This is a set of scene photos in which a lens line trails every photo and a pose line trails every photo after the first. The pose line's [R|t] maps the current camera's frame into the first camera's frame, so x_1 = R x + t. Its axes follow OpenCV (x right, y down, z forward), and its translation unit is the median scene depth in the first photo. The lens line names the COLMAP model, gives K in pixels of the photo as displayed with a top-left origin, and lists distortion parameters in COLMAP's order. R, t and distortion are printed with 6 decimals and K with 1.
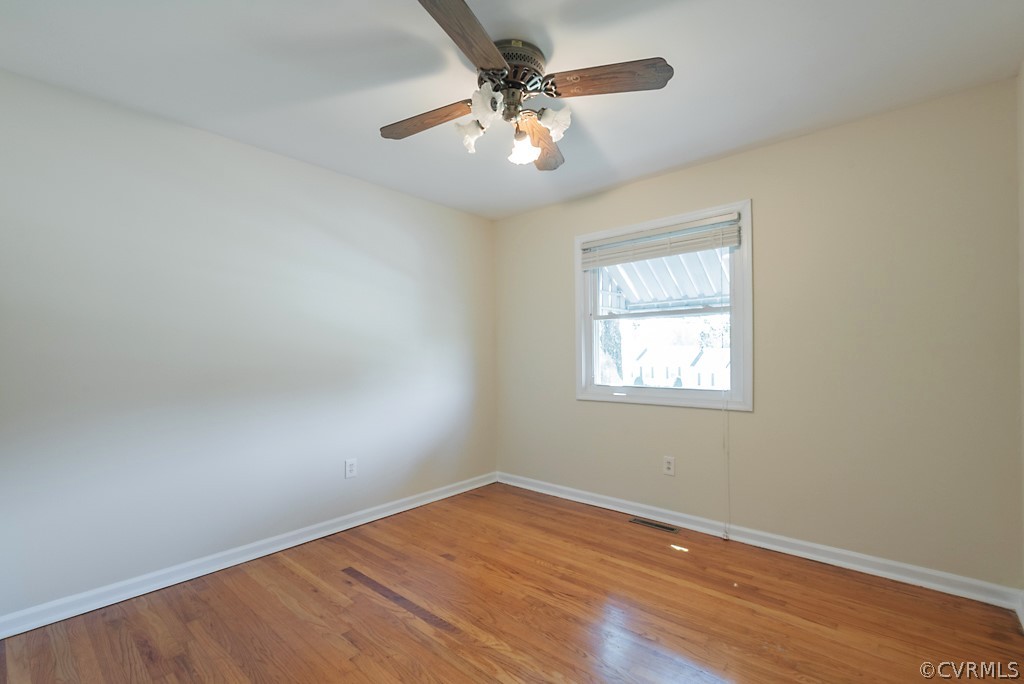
lens RADIAL K [[452.5, 0, 517.0], [0, 452.5, 344.1], [0, 0, 1]] dist [-0.005741, 0.000132]
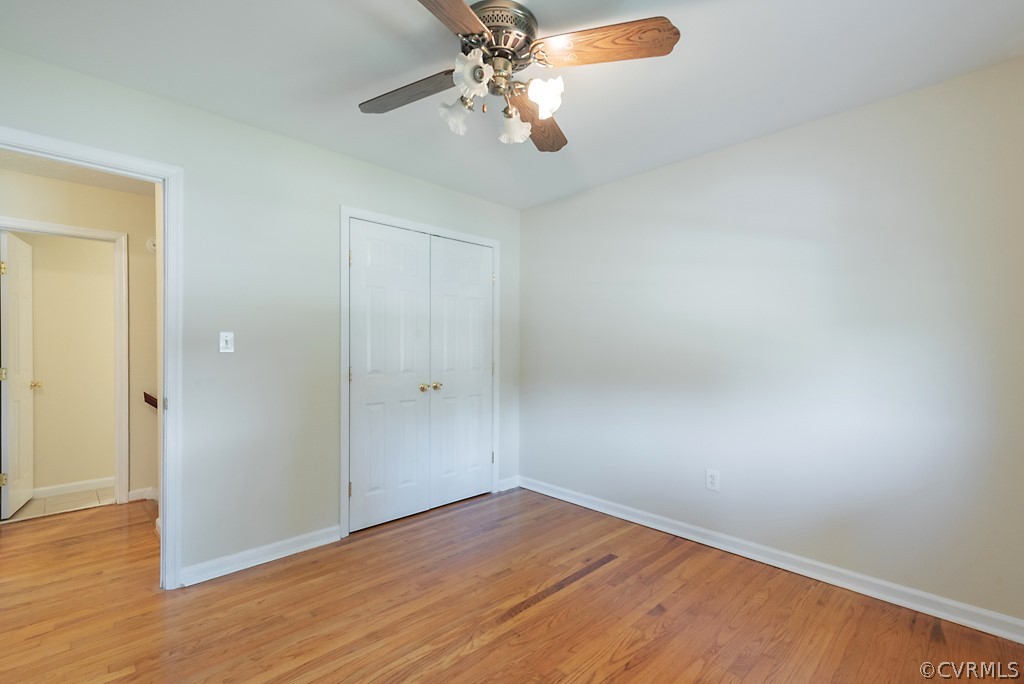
lens RADIAL K [[452.5, 0, 516.7], [0, 452.5, 344.5], [0, 0, 1]] dist [-0.005741, 0.000132]
pose [[-0.068969, 0.005105, -0.997606, 0.673614], [0.012186, 0.999917, 0.004274, 0.001023], [0.997544, -0.011862, -0.069025, 0.846033]]
